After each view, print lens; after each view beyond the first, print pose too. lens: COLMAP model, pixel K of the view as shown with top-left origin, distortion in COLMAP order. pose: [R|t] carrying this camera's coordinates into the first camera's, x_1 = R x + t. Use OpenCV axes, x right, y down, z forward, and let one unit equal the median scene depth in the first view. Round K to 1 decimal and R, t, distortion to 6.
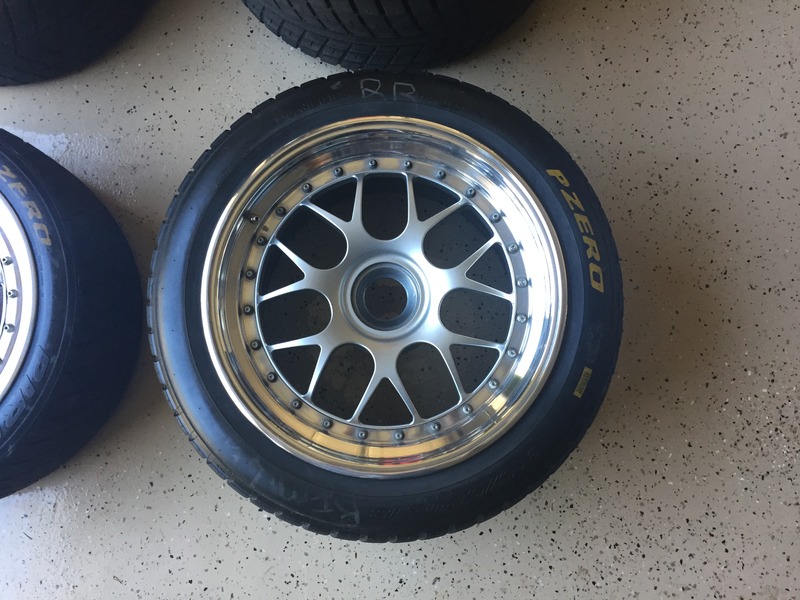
lens RADIAL K [[681.8, 0, 400.0], [0, 681.8, 300.0], [0, 0, 1]] dist [0.071632, -0.101447]
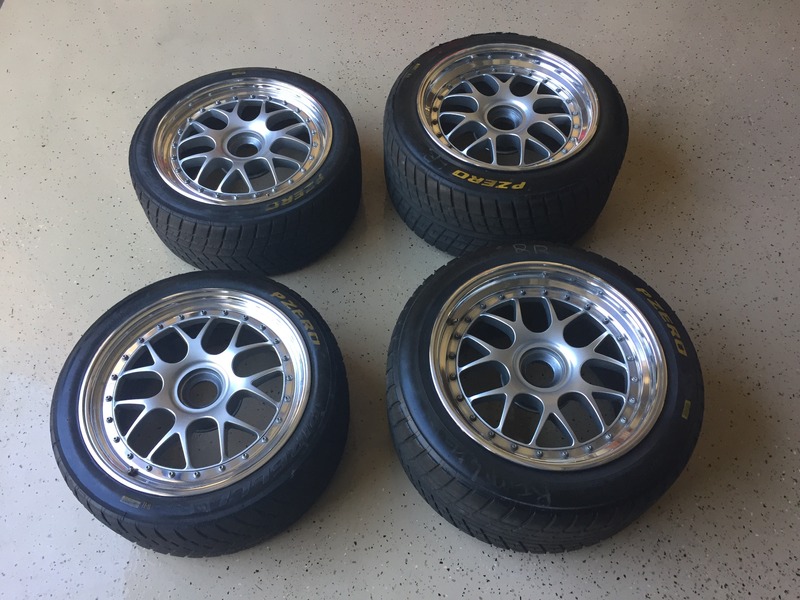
lens RADIAL K [[681.8, 0, 400.0], [0, 681.8, 300.0], [0, 0, 1]] dist [0.071632, -0.101447]
pose [[0.999801, -0.015653, 0.012369, -0.349552], [0.019448, 0.902921, -0.429367, 0.500560], [-0.004448, 0.429522, 0.903045, -0.435003]]
